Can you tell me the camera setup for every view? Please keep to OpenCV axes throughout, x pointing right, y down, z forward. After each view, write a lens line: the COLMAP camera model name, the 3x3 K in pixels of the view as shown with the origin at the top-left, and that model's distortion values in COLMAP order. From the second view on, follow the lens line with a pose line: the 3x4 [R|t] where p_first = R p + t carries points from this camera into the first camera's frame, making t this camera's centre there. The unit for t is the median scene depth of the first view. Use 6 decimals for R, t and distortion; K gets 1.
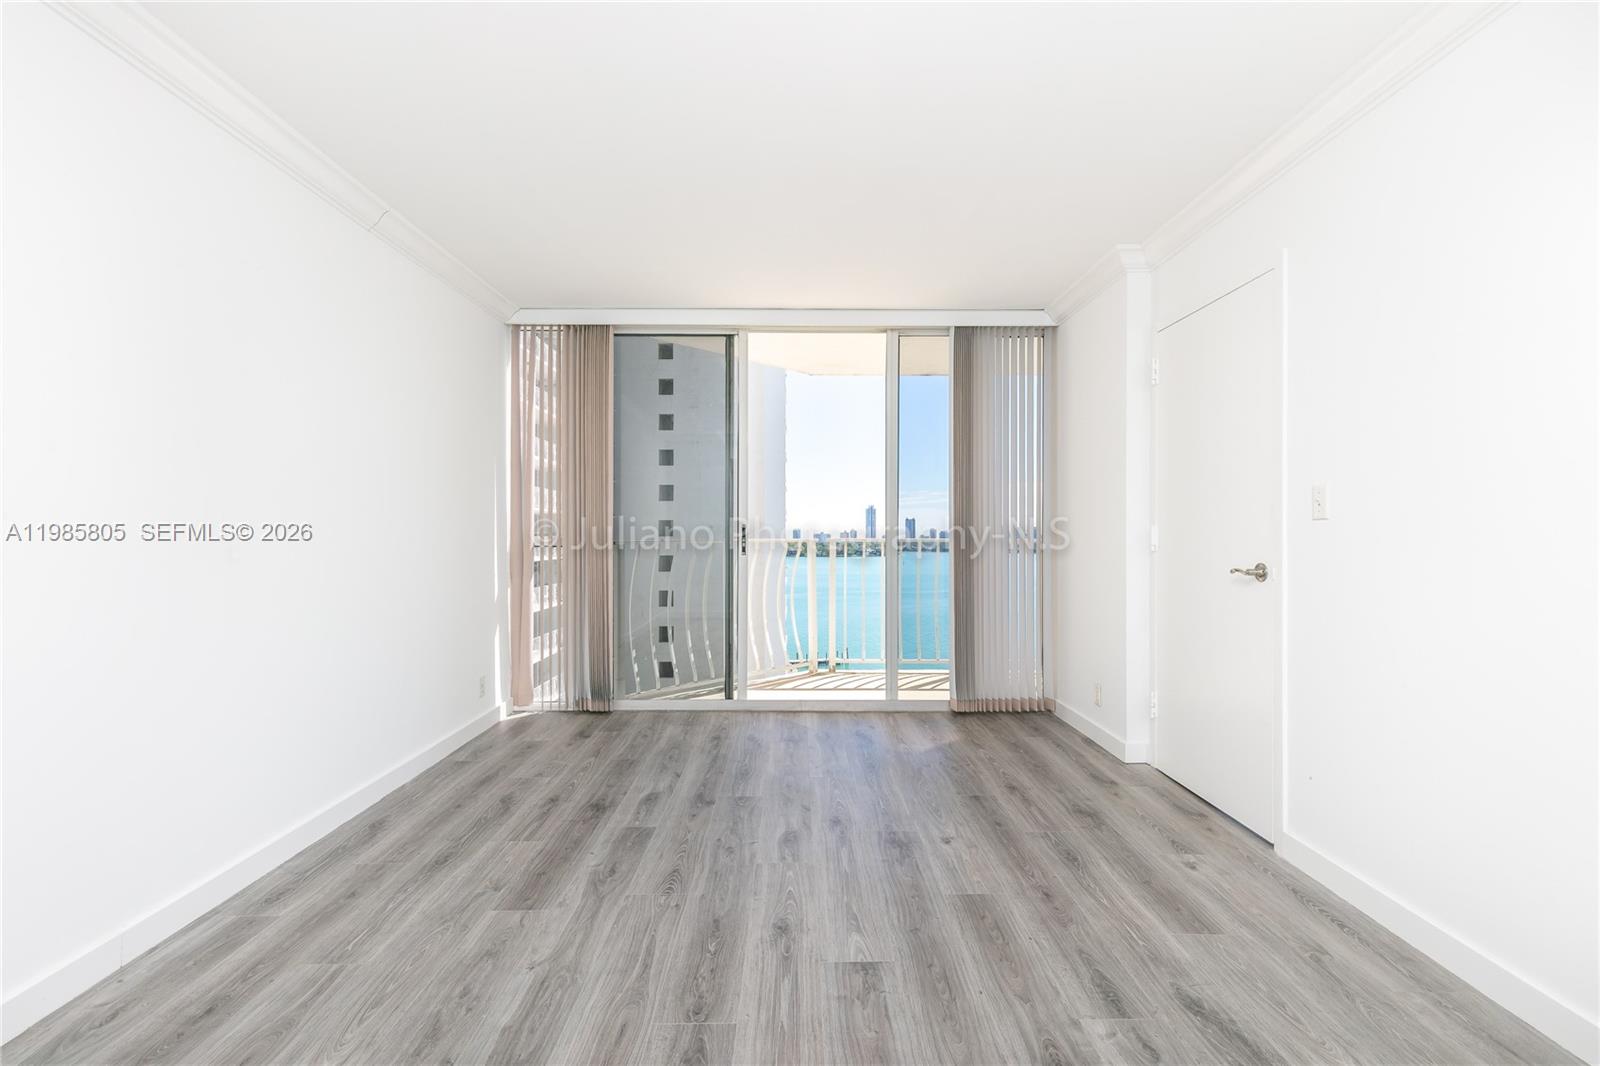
lens RADIAL K [[717.5, 0, 787.3], [0, 717.5, 532.8], [0, 0, 1]] dist [0.004327, 0.000356]
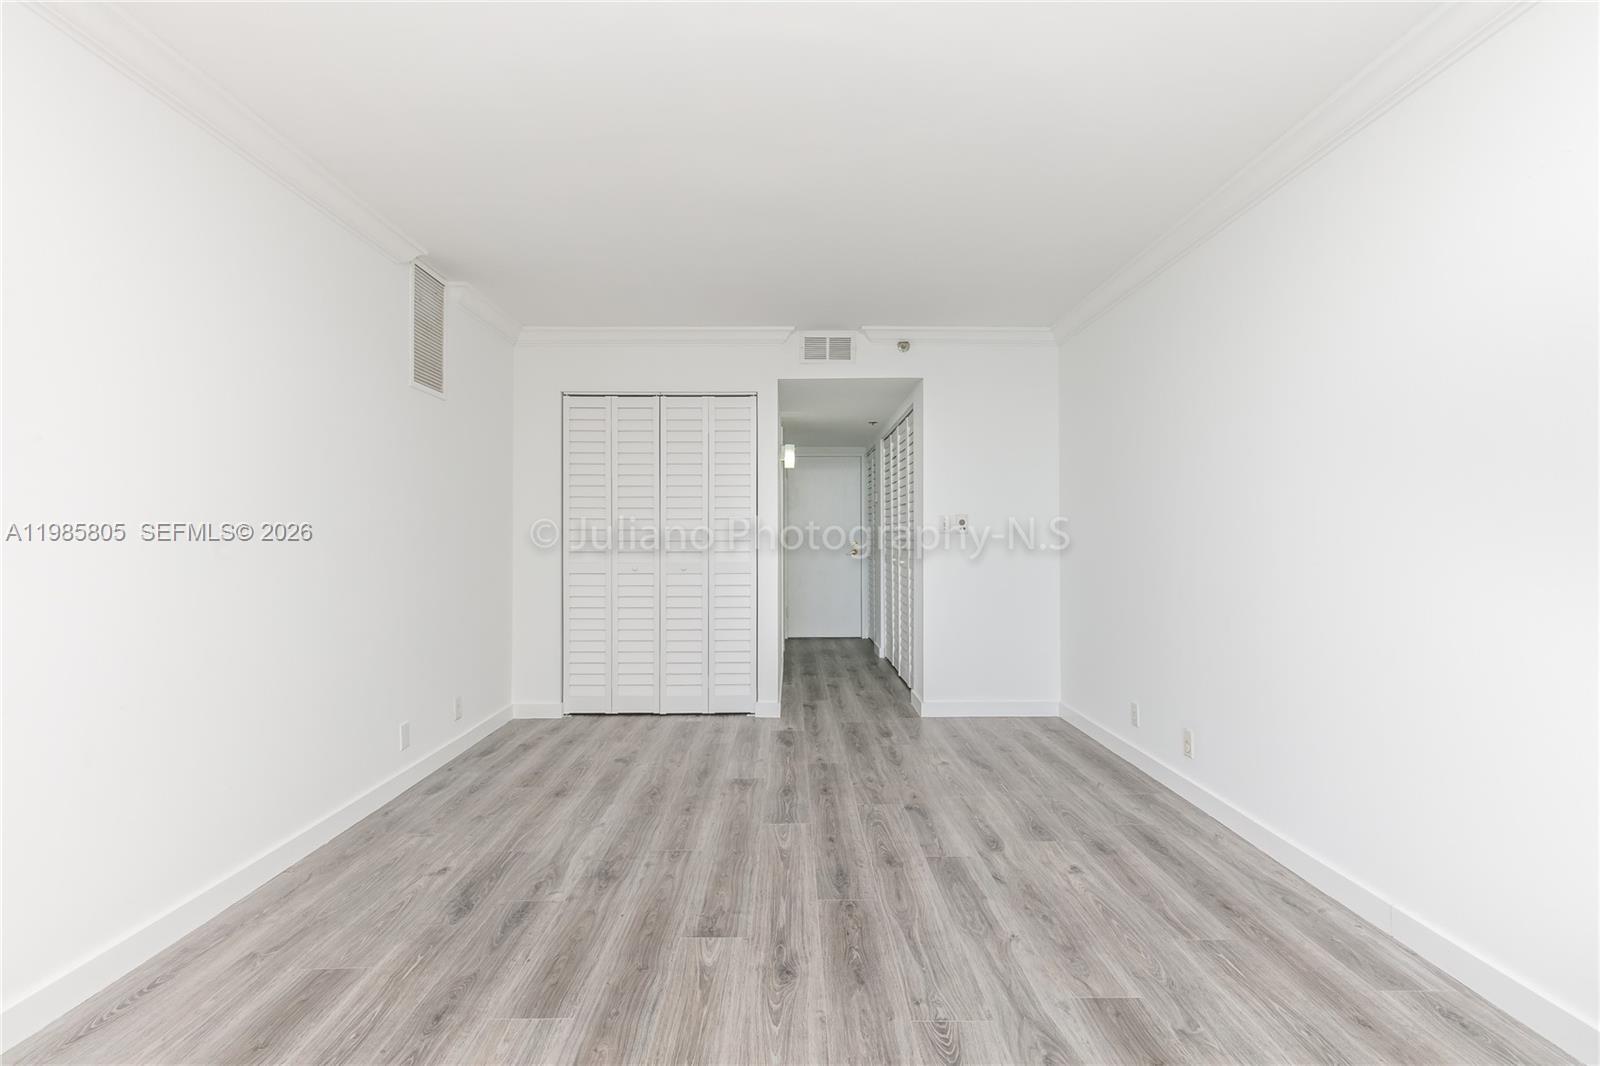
lens RADIAL K [[745.1, 0, 800.0], [0, 745.1, 533.0], [0, 0, 1]] dist [0.006585, 0.000051]
pose [[-0.999708, 0.003250, -0.023937, -0.004650], [0.003443, 0.999962, -0.008044, -0.001405], [0.023910, -0.008124, -0.999681, 2.111289]]
